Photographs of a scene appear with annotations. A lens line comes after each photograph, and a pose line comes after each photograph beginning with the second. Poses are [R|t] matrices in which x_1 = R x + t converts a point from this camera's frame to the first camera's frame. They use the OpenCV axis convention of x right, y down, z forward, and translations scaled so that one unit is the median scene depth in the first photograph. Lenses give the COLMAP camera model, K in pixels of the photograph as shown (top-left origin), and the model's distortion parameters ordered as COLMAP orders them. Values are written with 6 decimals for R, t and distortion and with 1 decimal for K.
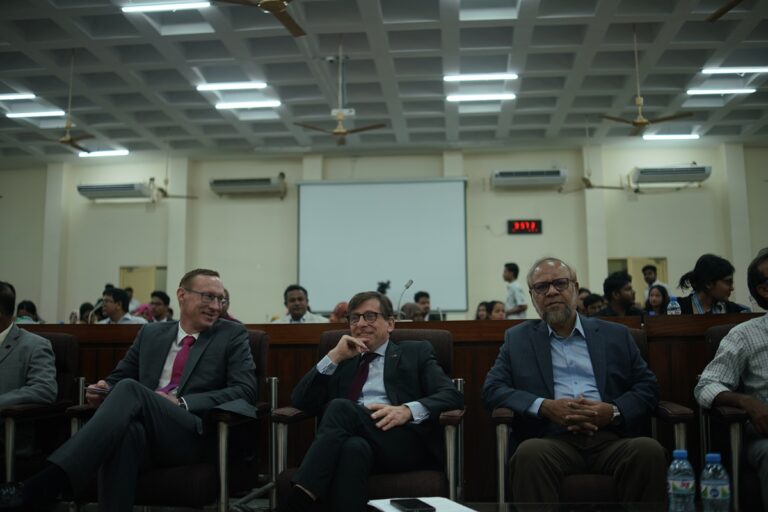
lens RADIAL K [[775.5, 0, 383.5], [0, 775.5, 250.6], [0, 0, 1]] dist [-0.111275, 0.000000]
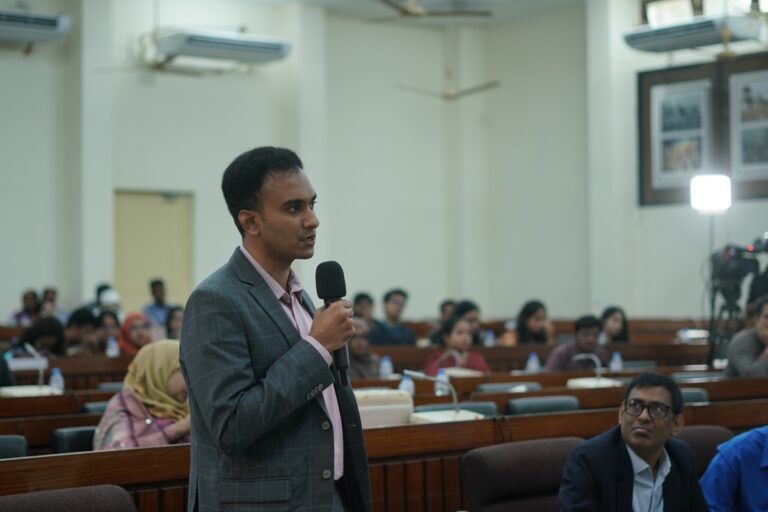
lens RADIAL K [[1723.1, 0, 385.9], [0, 1723.1, 256.8], [0, 0, 1]] dist [-0.003199, 0.000000]
pose [[0.713202, 0.023384, 0.700568, -0.409285], [-0.088419, 0.994461, 0.056820, -0.027940], [-0.695359, -0.102468, 0.711320, -0.006698]]
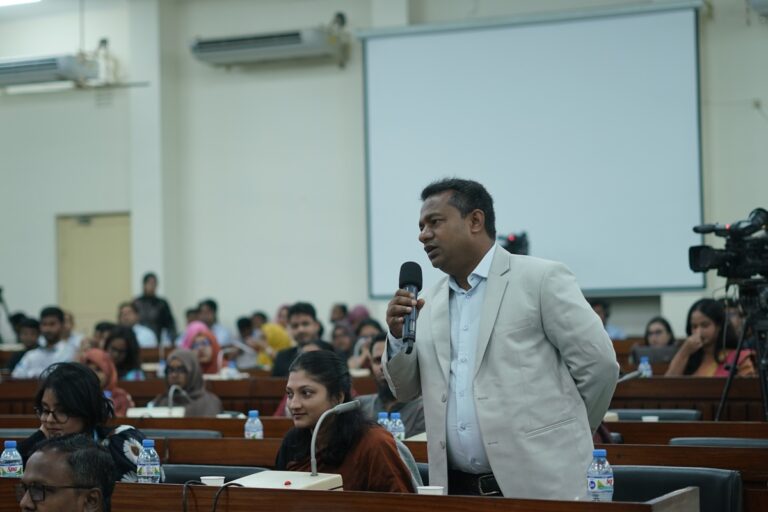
lens RADIAL K [[1723.1, 0, 384.9], [0, 1723.1, 256.5], [0, 0, 1]] dist [-0.003199, 0.000000]
pose [[0.949894, -0.028043, -0.311312, 0.241838], [0.056053, 0.995105, 0.081393, -0.036417], [0.307506, -0.094764, 0.946816, -0.039587]]
